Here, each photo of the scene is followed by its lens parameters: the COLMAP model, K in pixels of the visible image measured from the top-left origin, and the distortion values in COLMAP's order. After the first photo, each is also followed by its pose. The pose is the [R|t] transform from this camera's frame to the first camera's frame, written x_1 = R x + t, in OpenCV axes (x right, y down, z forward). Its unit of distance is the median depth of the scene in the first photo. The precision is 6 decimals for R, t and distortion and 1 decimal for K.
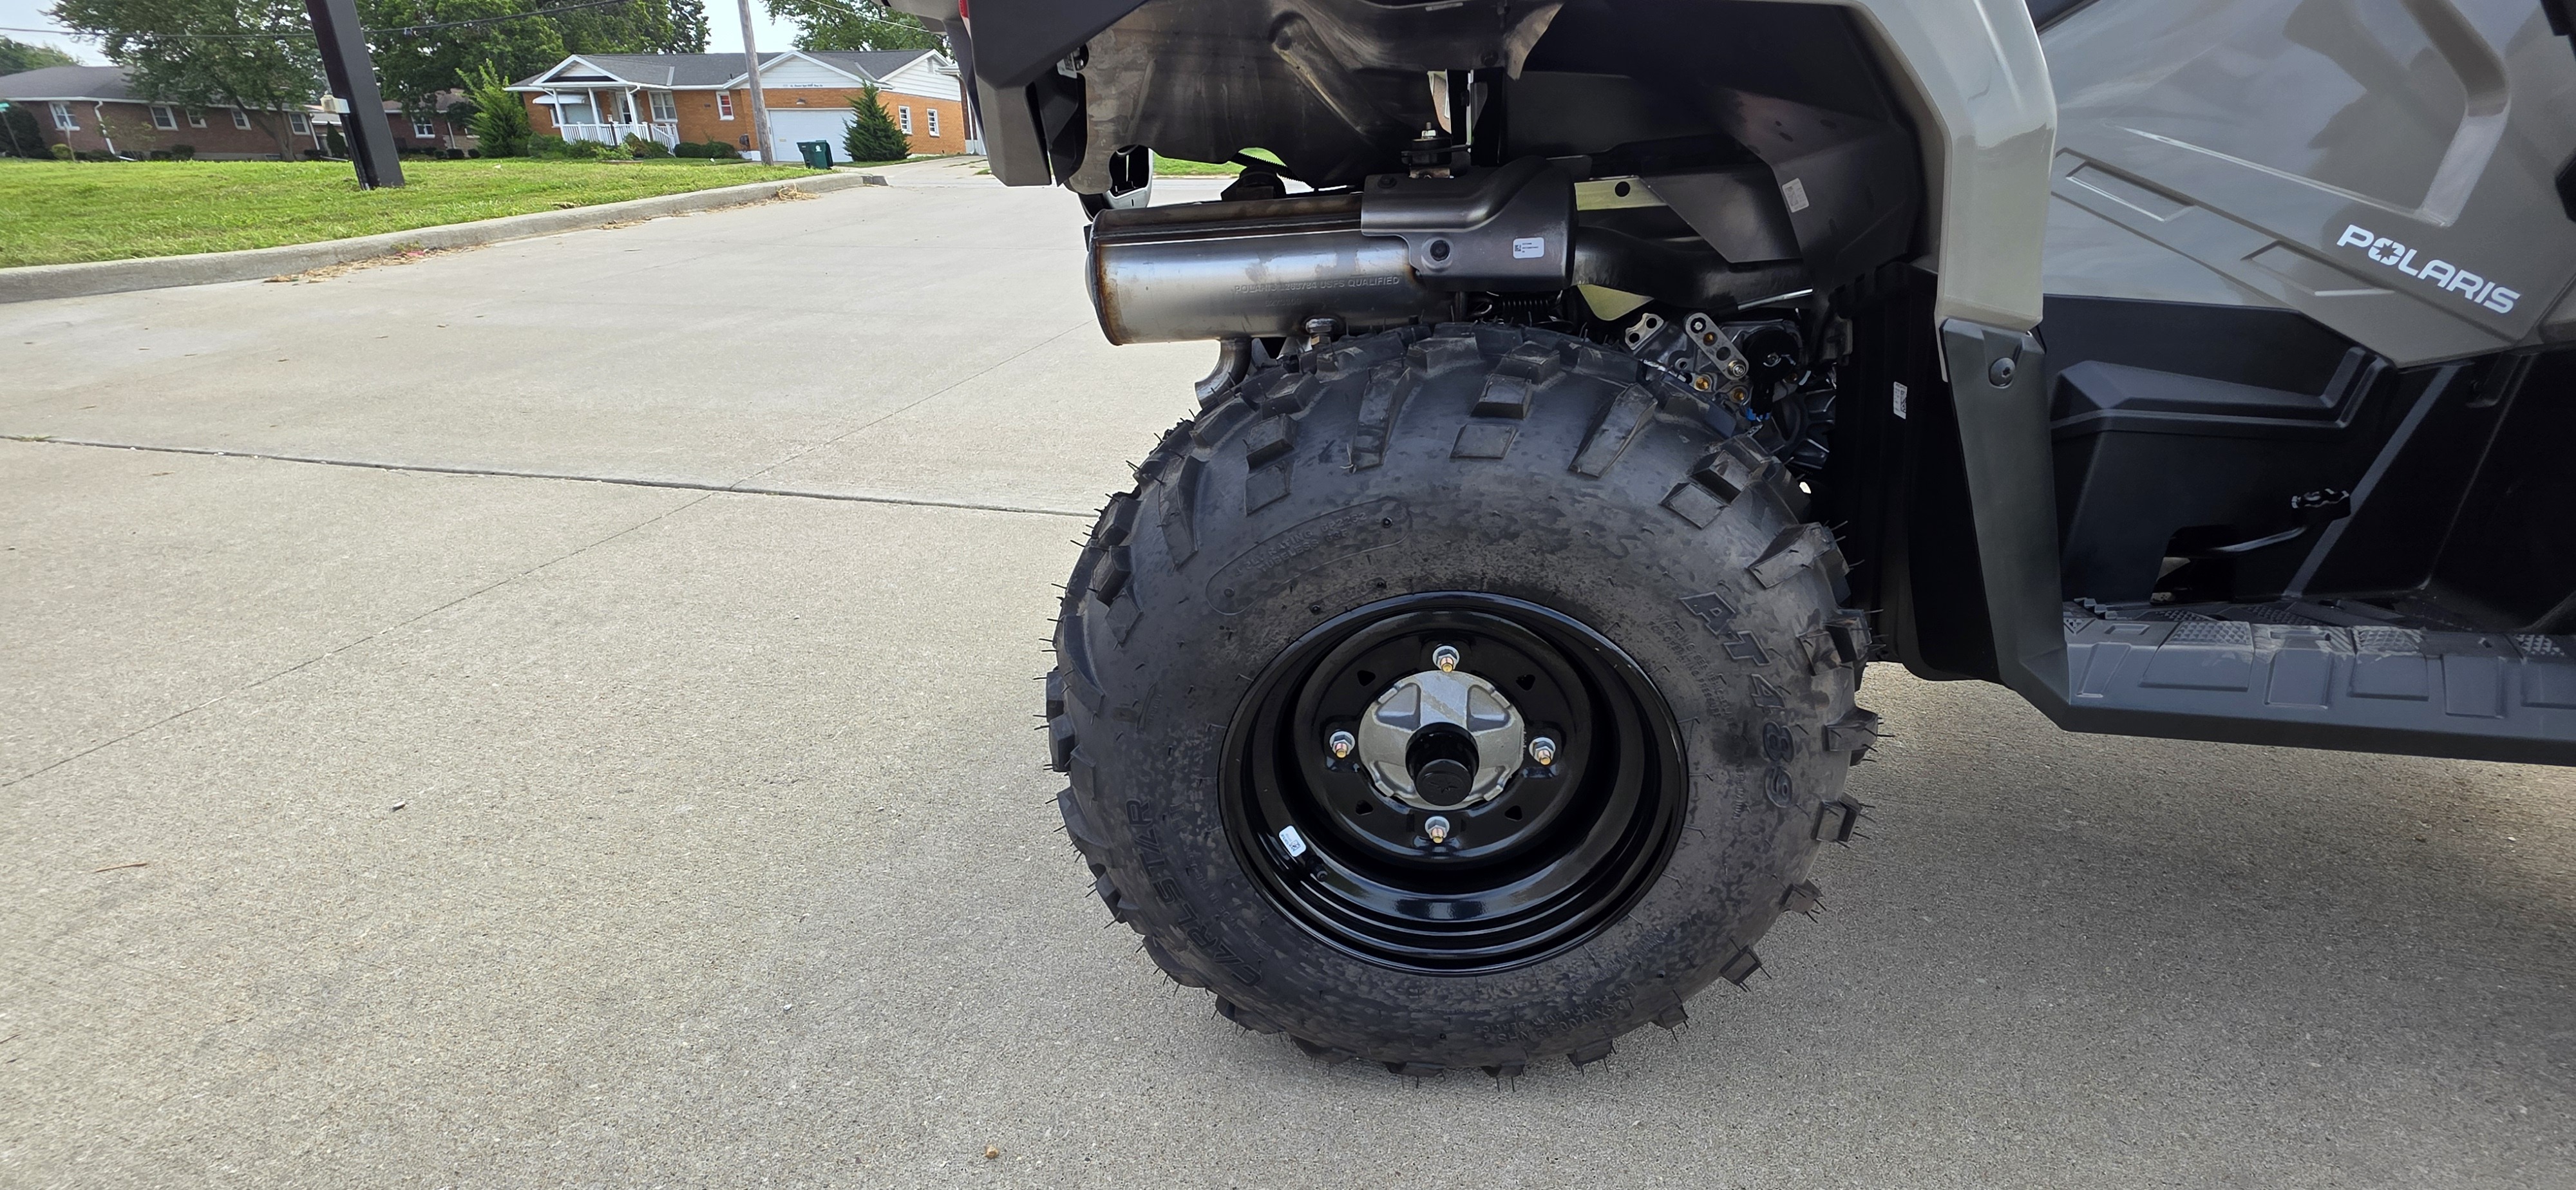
lens RADIAL K [[1018.8, 0, 1291.9], [0, 1018.8, 592.3], [0, 0, 1]] dist [0.004232, -0.000574]
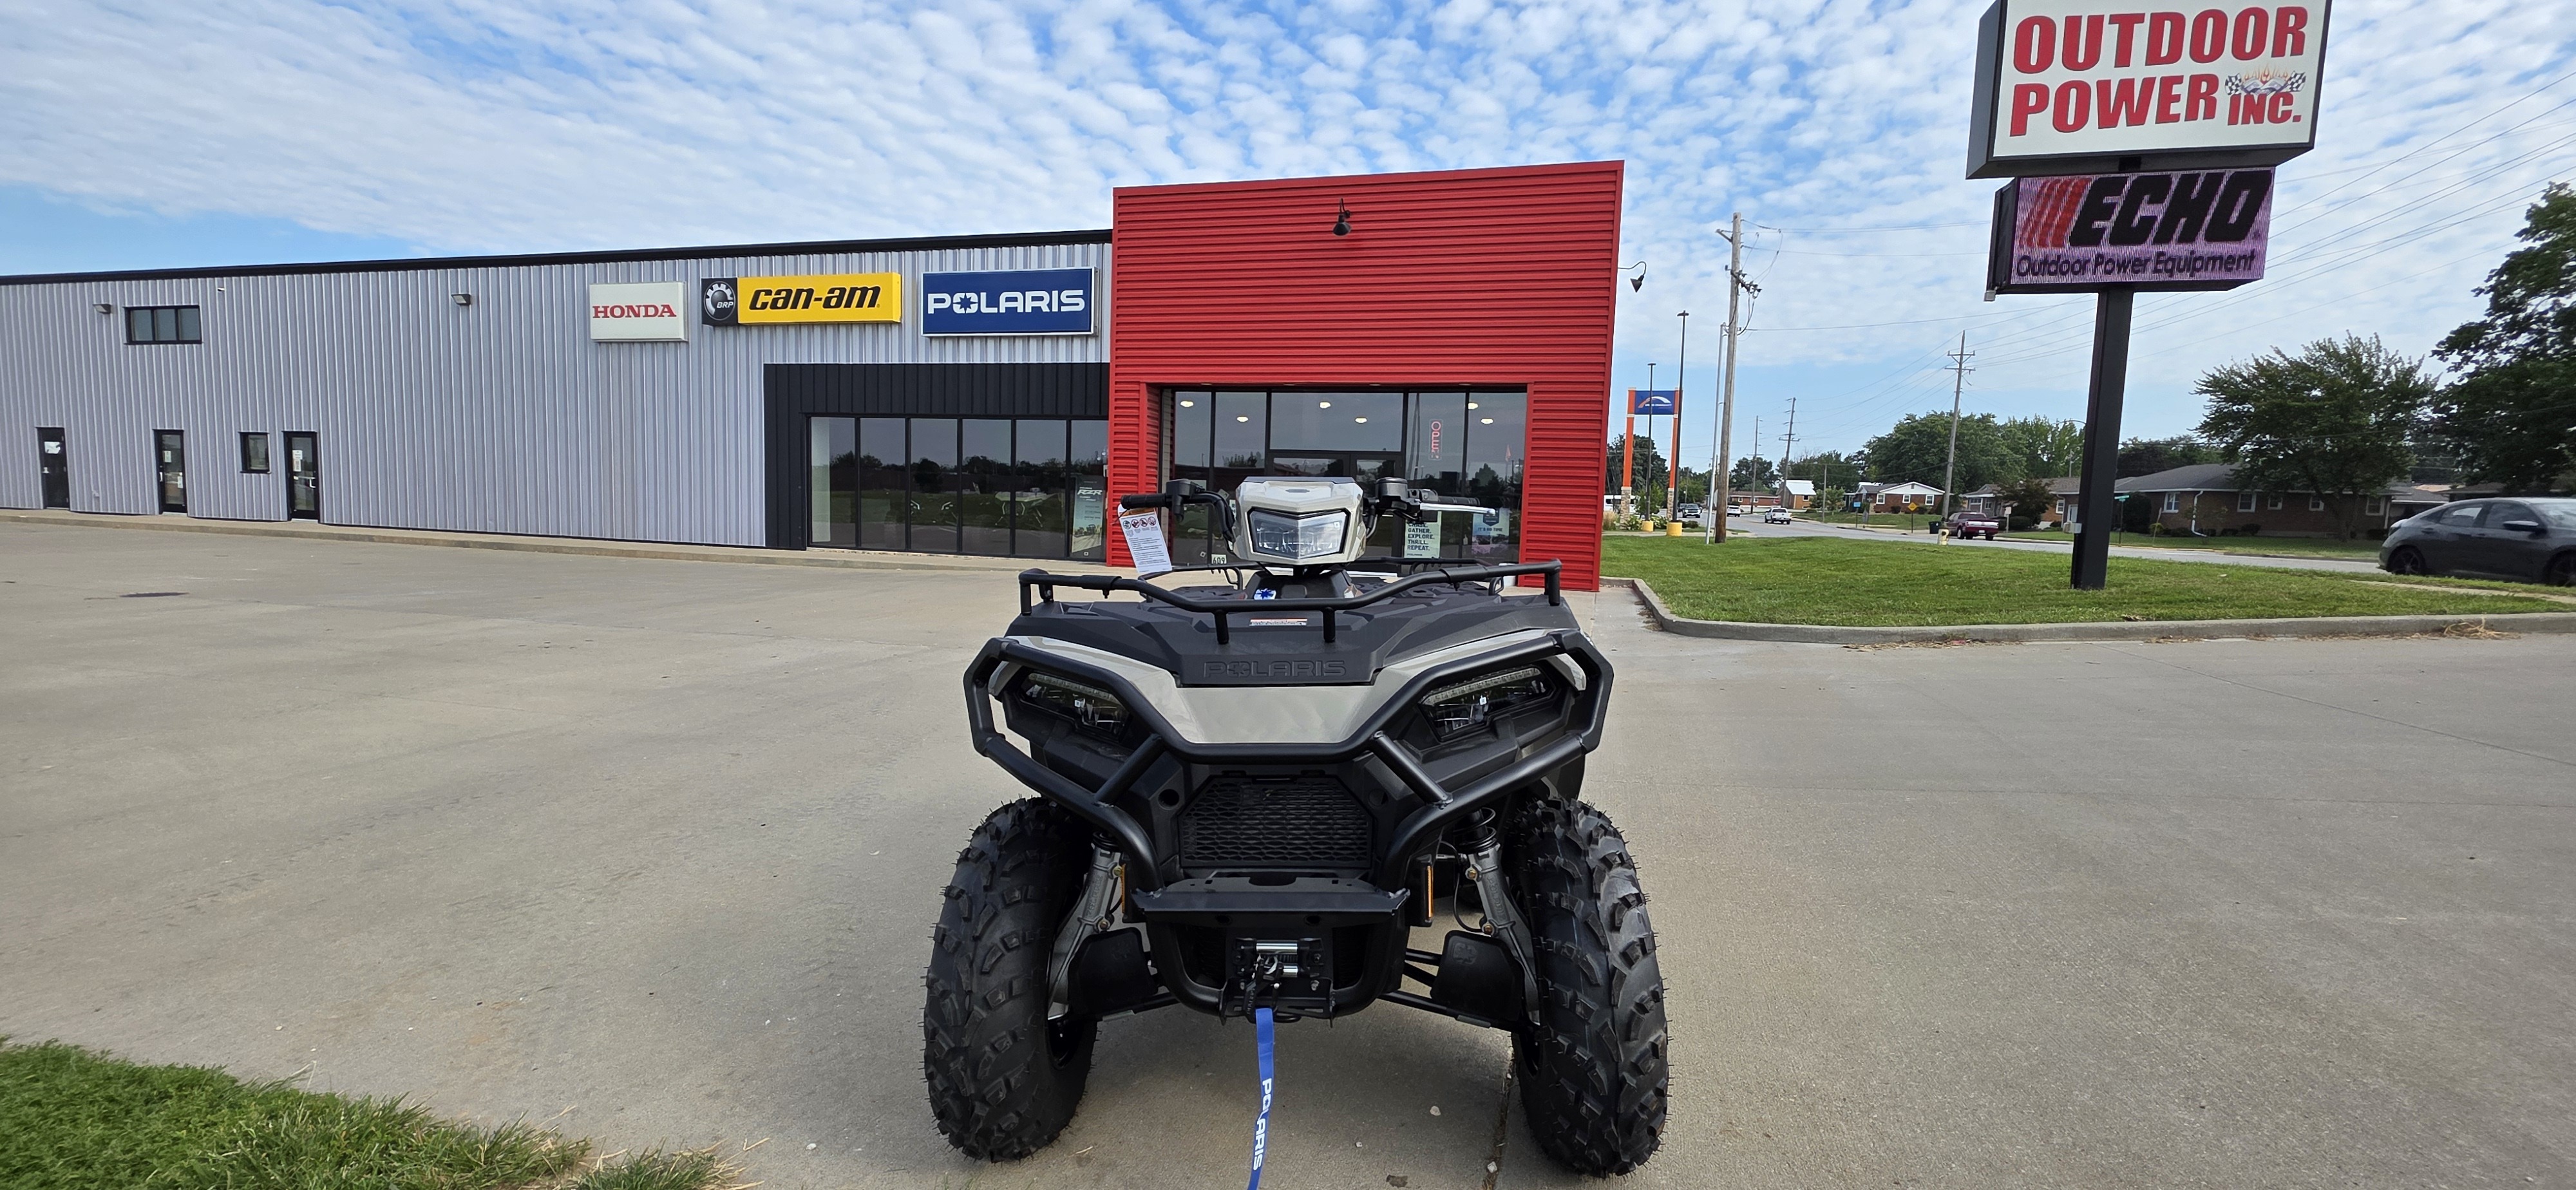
lens RADIAL K [[1018.8, 0, 1291.1], [0, 1018.8, 591.9], [0, 0, 1]] dist [0.004232, -0.000574]
pose [[0.002473, 0.078047, -0.996947, 0.519746], [-0.405224, 0.911506, 0.070353, -0.137039], [0.914214, 0.403813, 0.033881, 0.125171]]
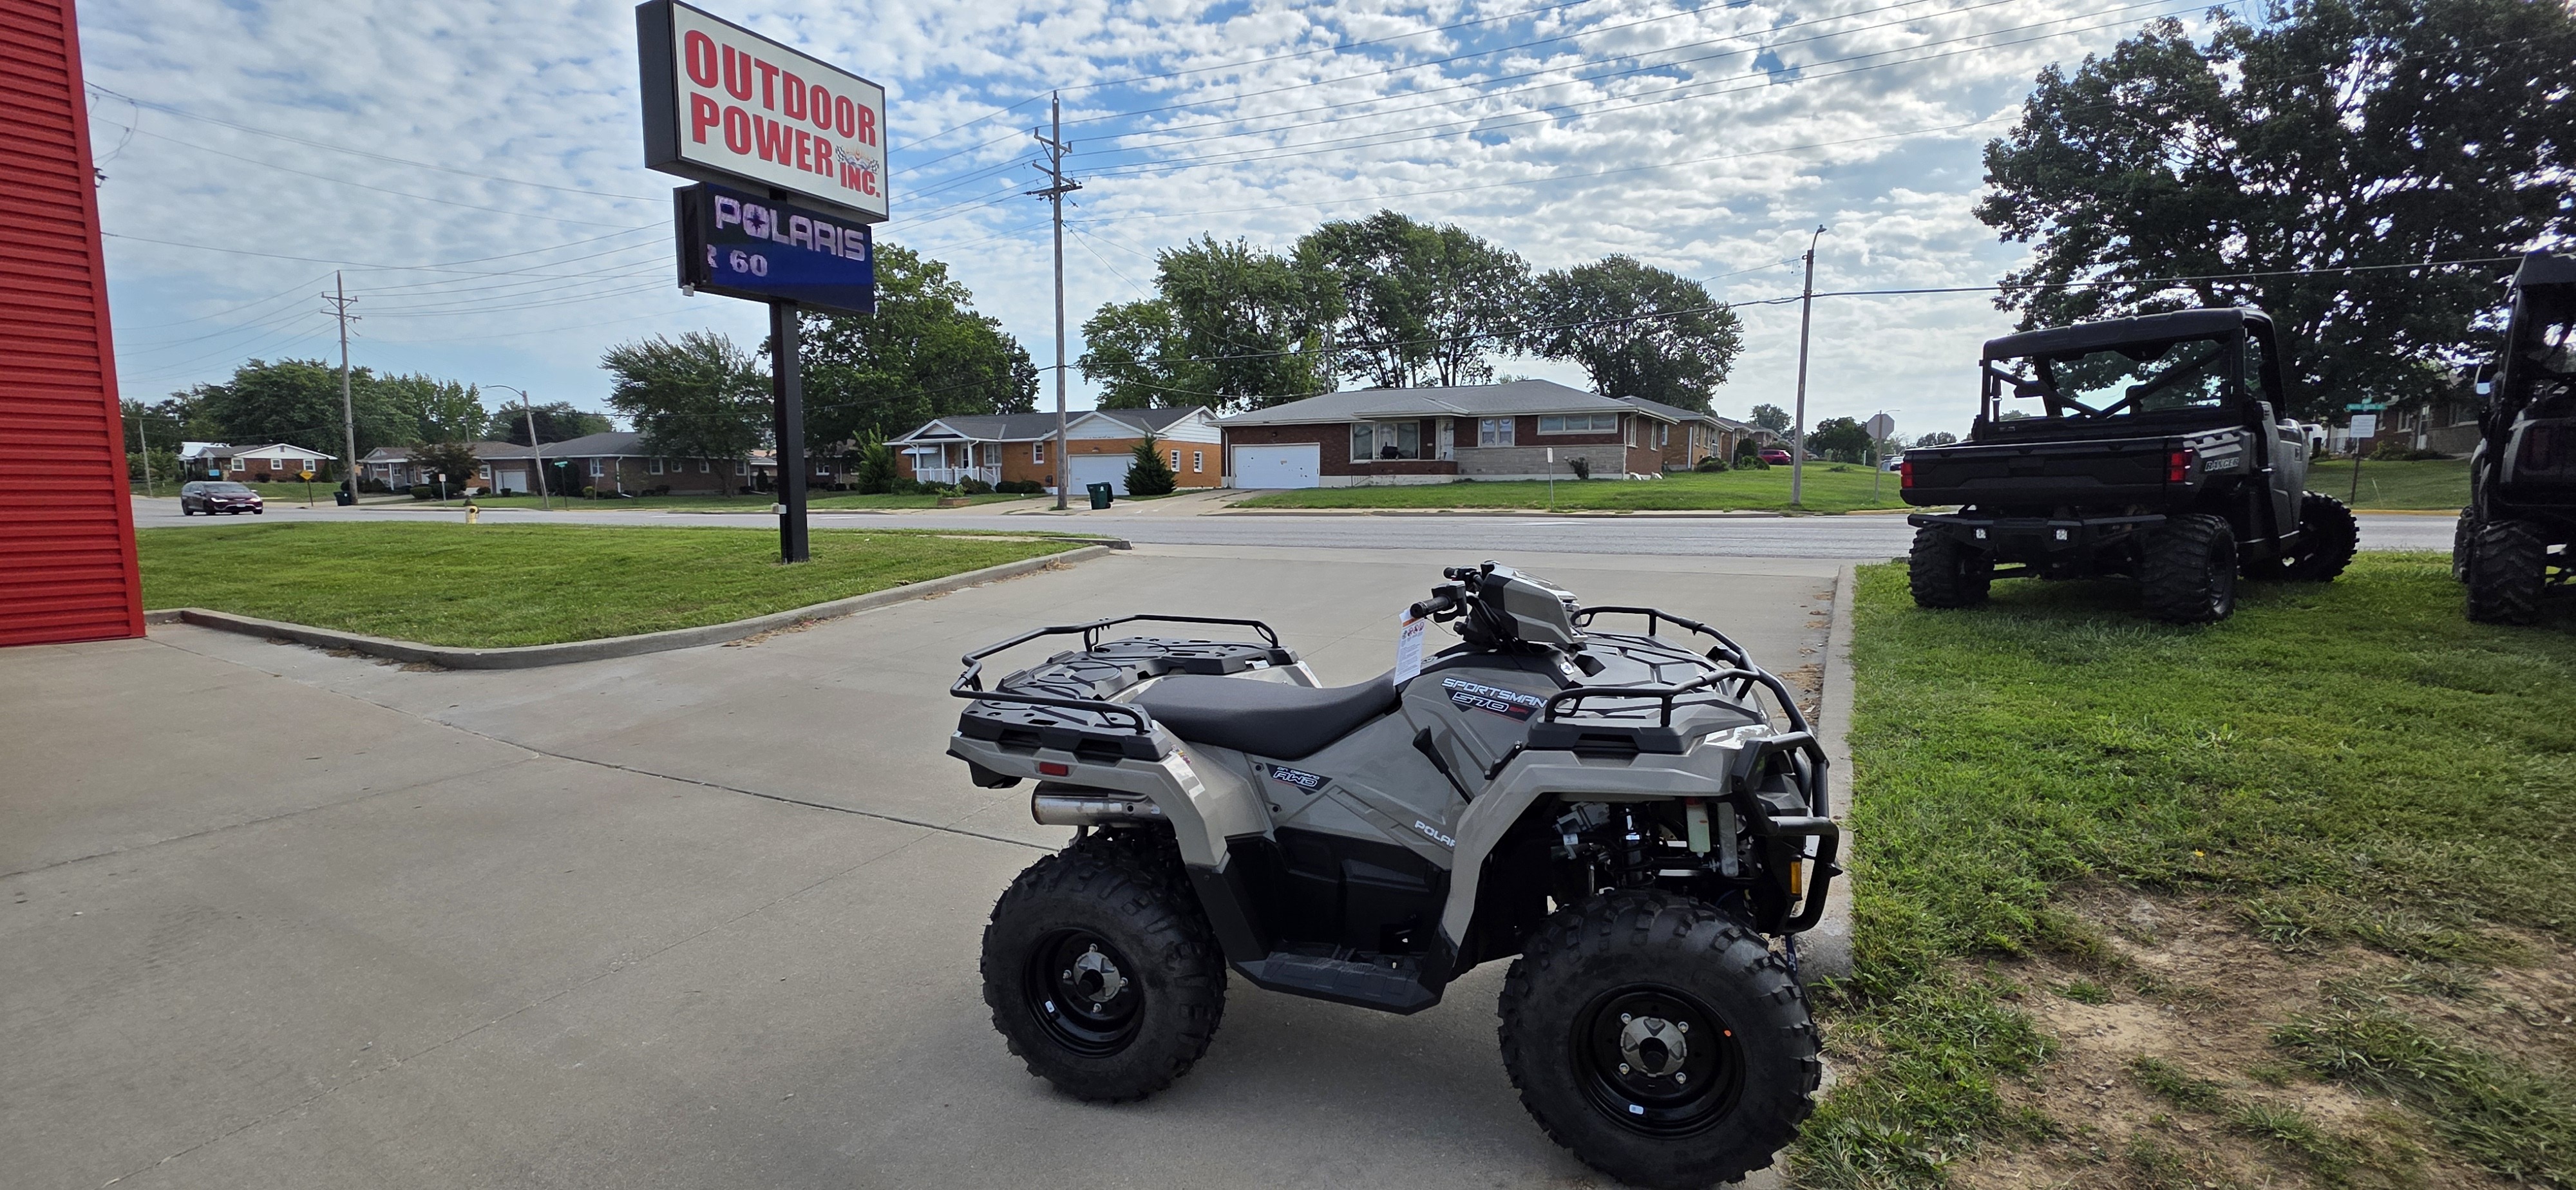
lens RADIAL K [[1018.8, 0, 1291.8], [0, 1018.8, 590.4], [0, 0, 1]] dist [0.004232, -0.000574]
pose [[0.973597, 0.010241, -0.228045, 0.182646], [-0.074064, 0.959121, -0.273131, -0.022992], [0.215926, 0.282809, 0.934556, -0.271974]]
